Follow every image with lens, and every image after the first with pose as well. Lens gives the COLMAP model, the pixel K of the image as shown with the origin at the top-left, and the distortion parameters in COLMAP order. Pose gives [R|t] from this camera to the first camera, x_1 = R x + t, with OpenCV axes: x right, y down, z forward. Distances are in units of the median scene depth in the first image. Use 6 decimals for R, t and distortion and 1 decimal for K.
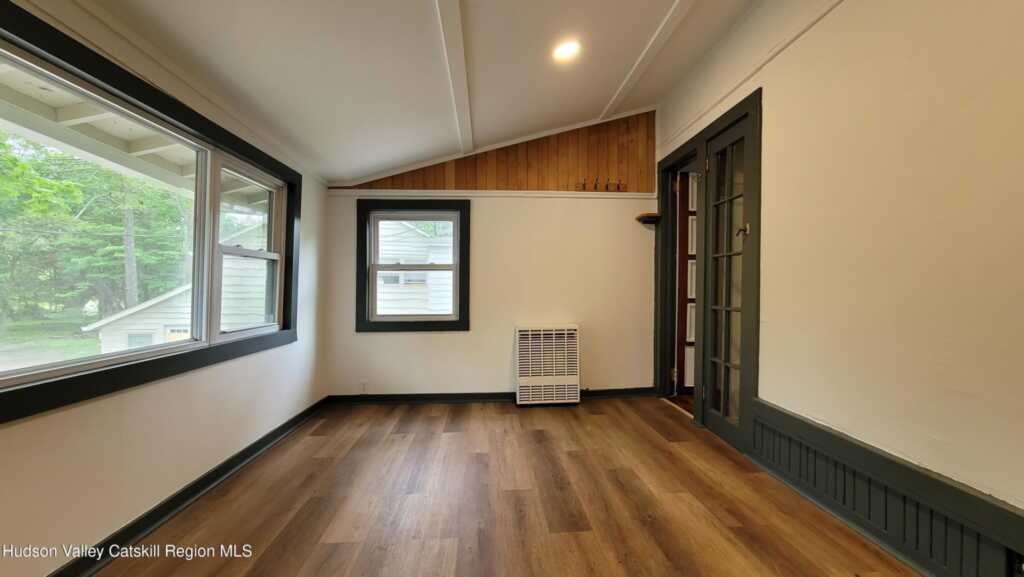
lens RADIAL K [[417.3, 0, 516.3], [0, 417.3, 289.0], [0, 0, 1]] dist [-0.000870, 0.000051]
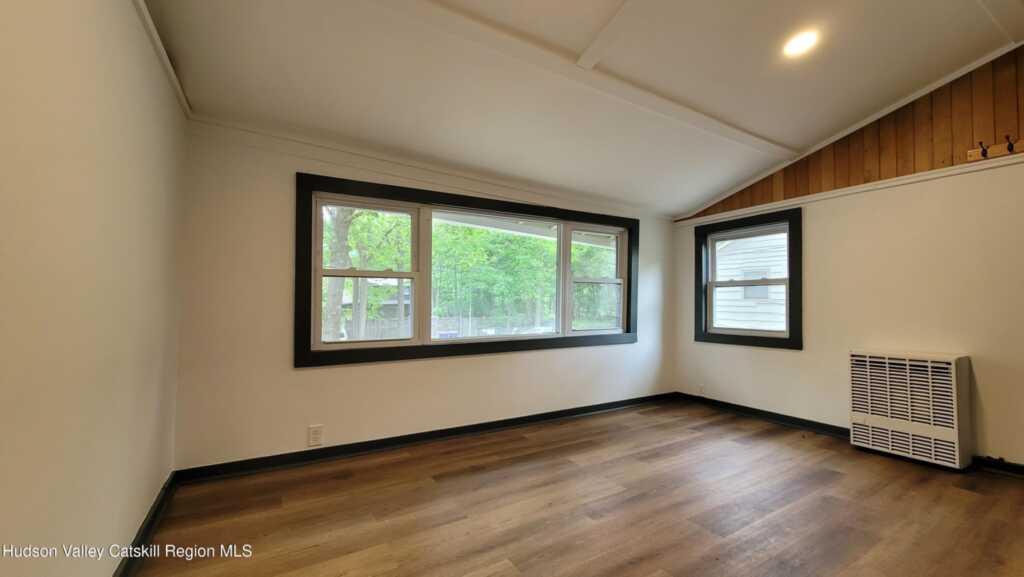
lens RADIAL K [[417.3, 0, 516.3], [0, 417.3, 289.0], [0, 0, 1]] dist [-0.000870, 0.000051]
pose [[0.456623, -0.027613, -0.889232, 0.448371], [-0.001936, 0.999485, -0.032031, -0.003392], [0.889658, 0.016348, 0.456335, 0.027478]]
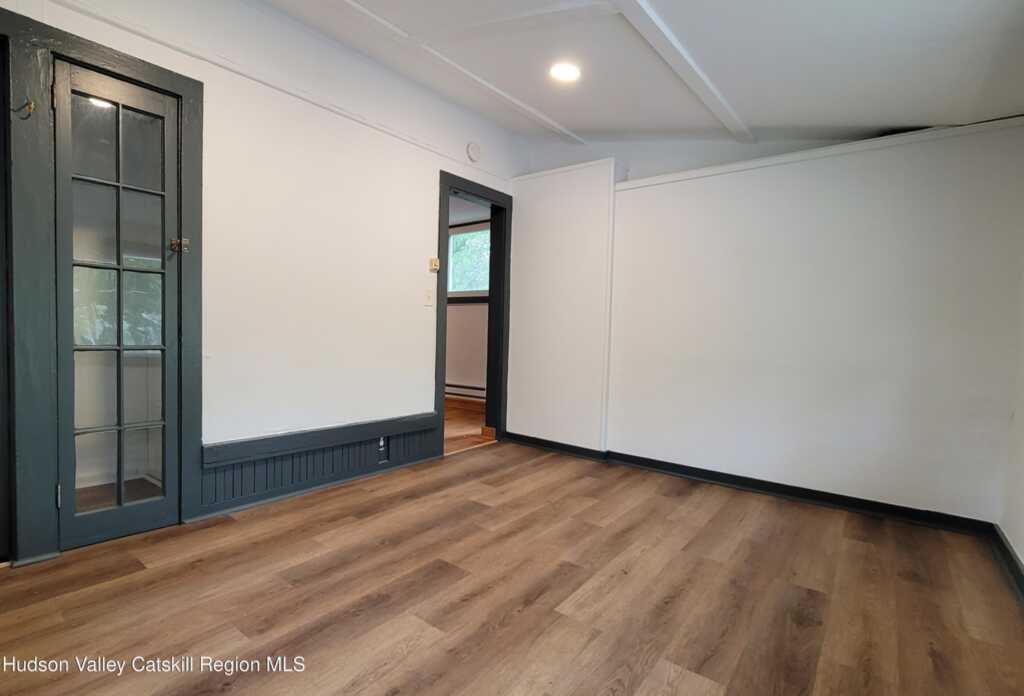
lens RADIAL K [[502.1, 0, 433.8], [0, 502.1, 349.7], [0, 0, 1]] dist [-0.002111, -0.000182]
pose [[-0.690660, -0.053826, 0.721174, -0.345841], [-0.026549, 0.998441, 0.049094, -0.002196], [-0.722692, 0.014760, -0.691012, 0.941537]]
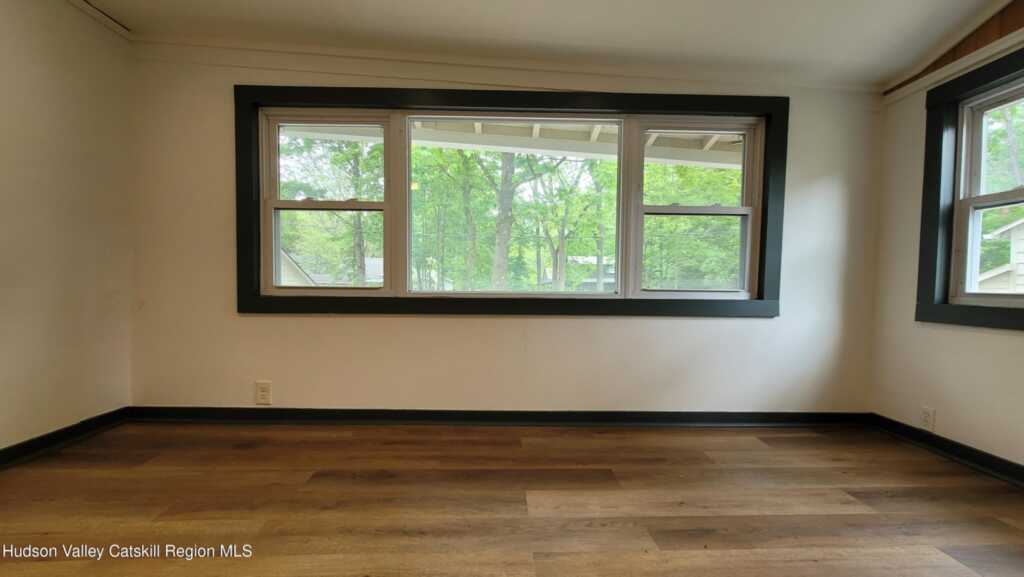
lens RADIAL K [[417.3, 0, 516.3], [0, 417.3, 289.0], [0, 0, 1]] dist [-0.000870, 0.000051]
pose [[-0.034596, 0.017448, -0.999249, 0.234122], [-0.014645, 0.999731, 0.017964, 0.059949], [0.999294, 0.015255, -0.034331, 0.481179]]
